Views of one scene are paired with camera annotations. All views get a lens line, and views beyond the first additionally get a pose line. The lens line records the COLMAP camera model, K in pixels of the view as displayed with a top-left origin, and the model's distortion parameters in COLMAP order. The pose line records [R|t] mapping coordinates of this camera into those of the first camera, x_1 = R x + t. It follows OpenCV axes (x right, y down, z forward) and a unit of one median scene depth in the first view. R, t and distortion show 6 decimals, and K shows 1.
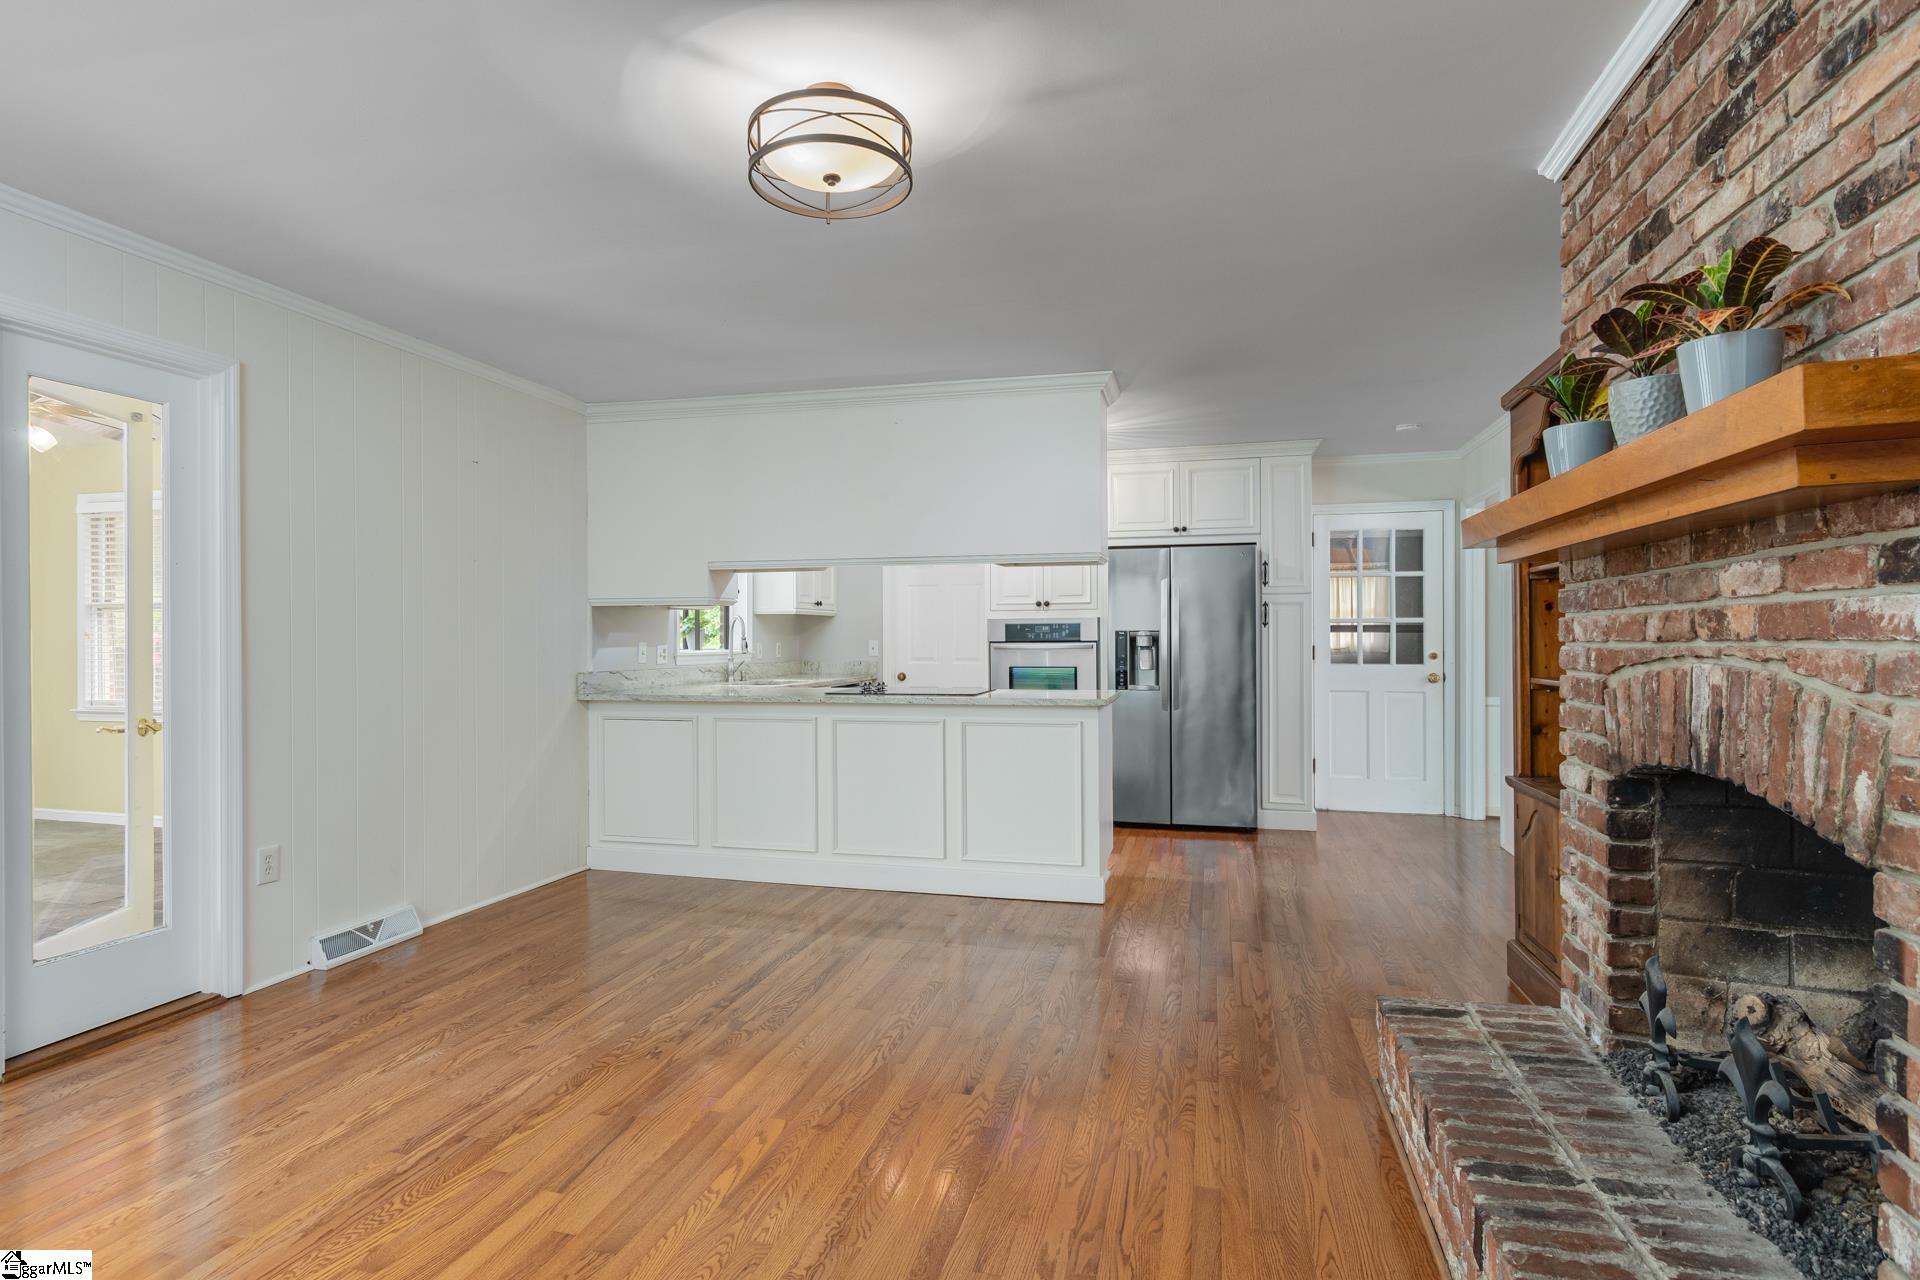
lens RADIAL K [[961.5, 0, 961.1], [0, 961.5, 611.3], [0, 0, 1]] dist [-0.000404, -0.000411]
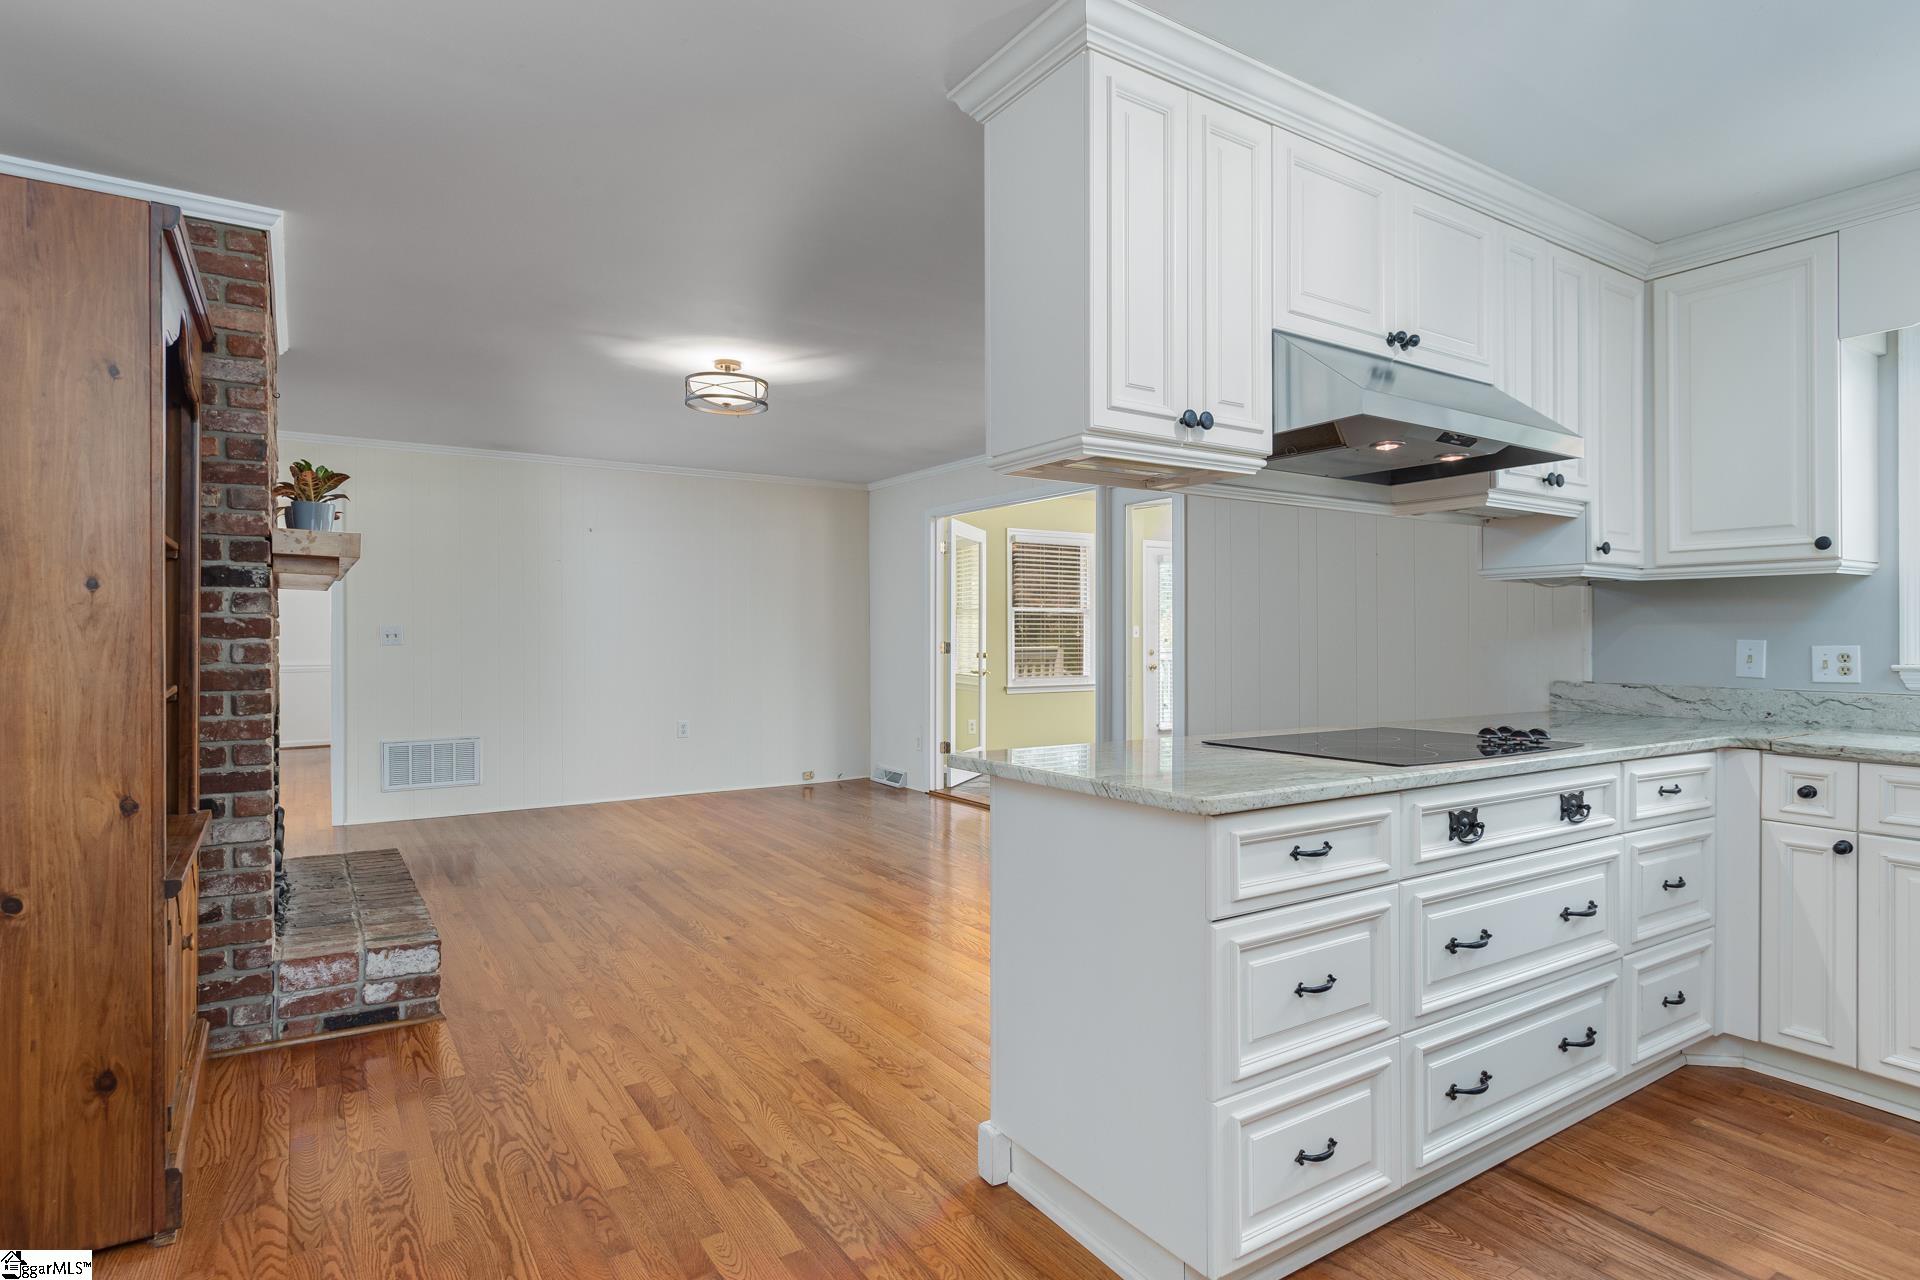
lens RADIAL K [[1000.9, 0, 942.1], [0, 1000.9, 639.9], [0, 0, 1]] dist [0.003477, -0.000302]
pose [[-0.675062, 0.005907, -0.737738, 1.297438], [0.021900, 0.999688, -0.012035, 0.087243], [0.737436, -0.024281, -0.674980, 3.227986]]
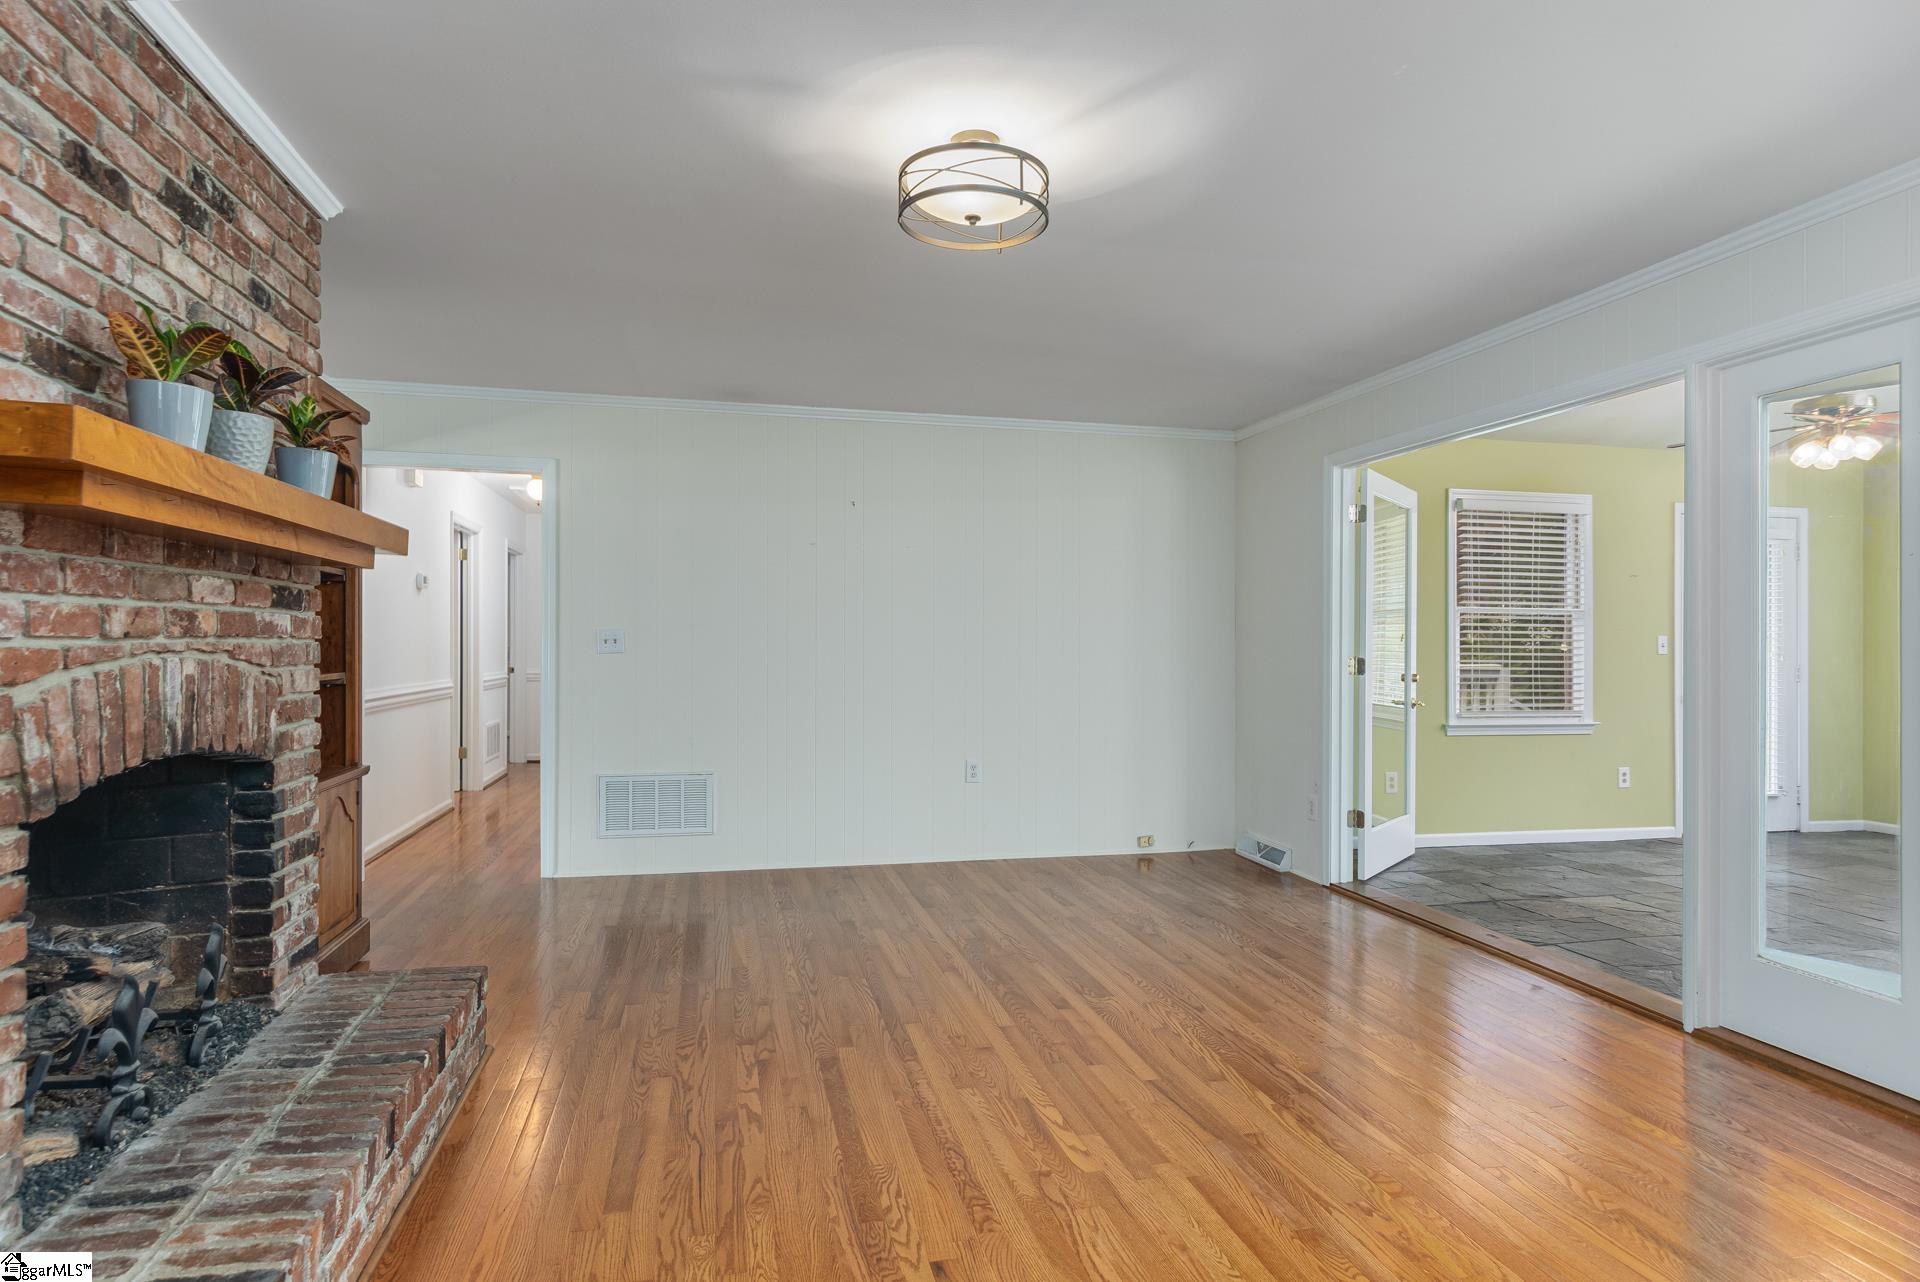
lens RADIAL K [[1000.9, 0, 942.1], [0, 1000.9, 640.9], [0, 0, 1]] dist [0.003477, -0.000302]
pose [[-0.887945, -0.007132, -0.459894, 0.495153], [0.006140, 0.999607, -0.027356, 0.069482], [0.459908, -0.027114, -0.887552, 2.352171]]
